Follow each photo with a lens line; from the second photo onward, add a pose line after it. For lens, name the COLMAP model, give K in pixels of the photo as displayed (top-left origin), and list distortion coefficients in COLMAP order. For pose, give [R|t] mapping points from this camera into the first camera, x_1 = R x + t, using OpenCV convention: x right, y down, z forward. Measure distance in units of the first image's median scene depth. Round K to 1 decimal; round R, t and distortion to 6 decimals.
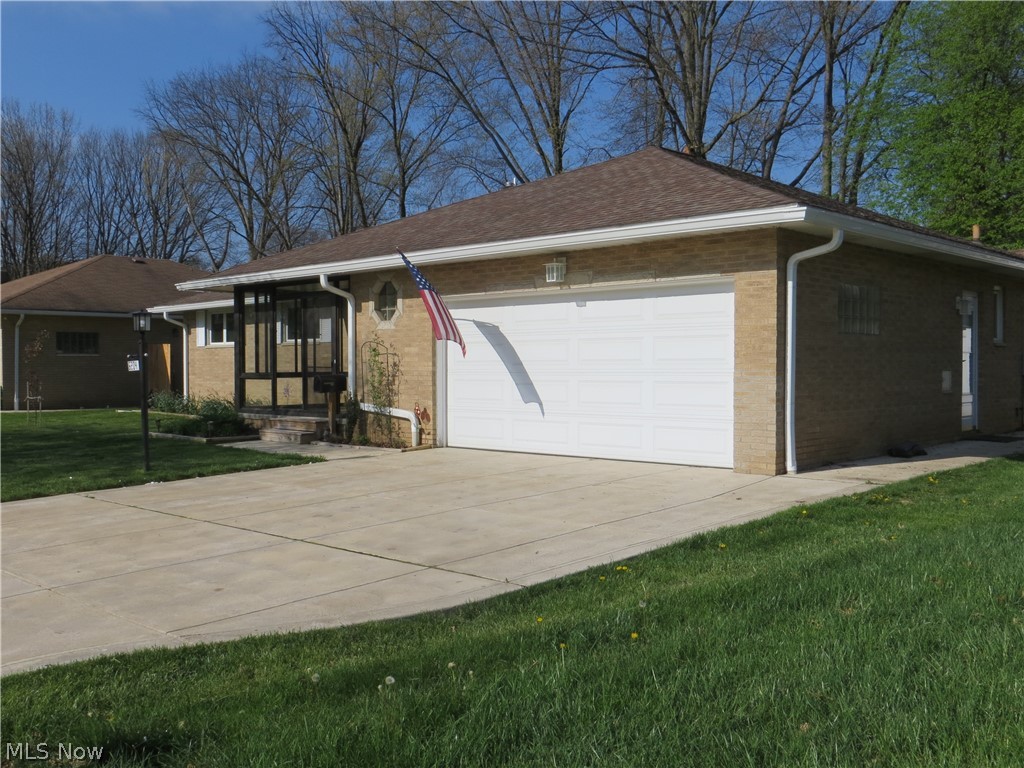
lens RADIAL K [[964.8, 0, 512.7], [0, 964.8, 383.2], [0, 0, 1]] dist [-0.011814, 0.000000]
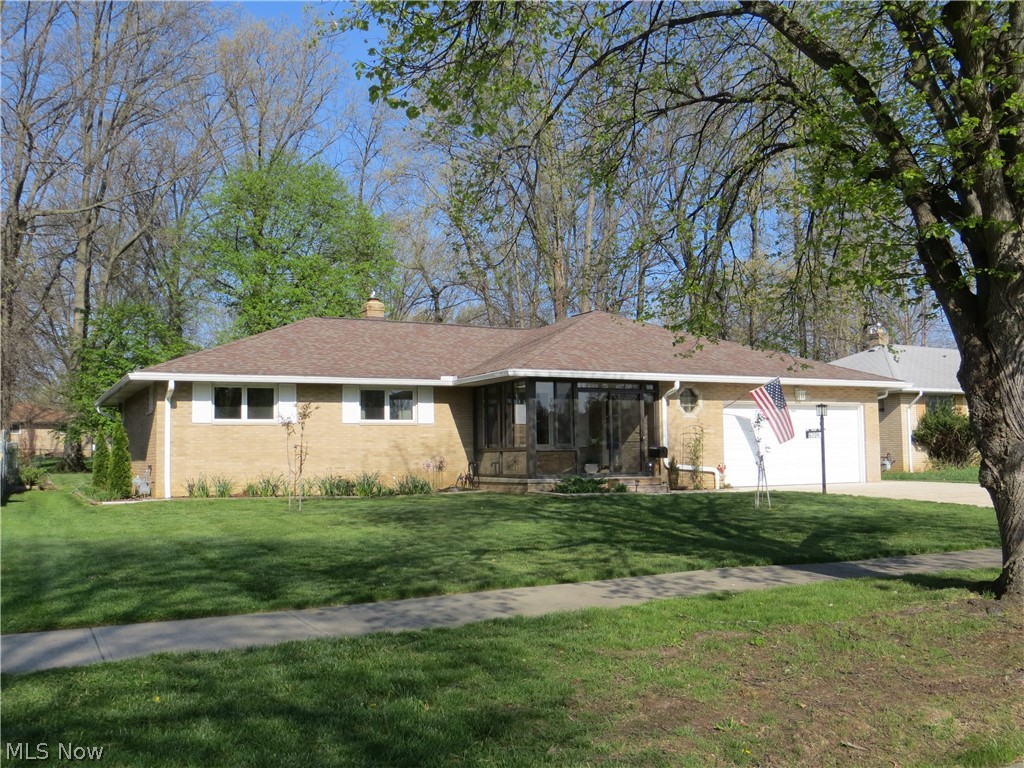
lens RADIAL K [[964.8, 0, 513.6], [0, 964.8, 380.9], [0, 0, 1]] dist [-0.011814, 0.000000]
pose [[0.333271, 0.079907, 0.939439, -1.804981], [0.031103, 0.994928, -0.095661, 0.028731], [-0.942318, 0.061100, 0.329095, 0.765727]]
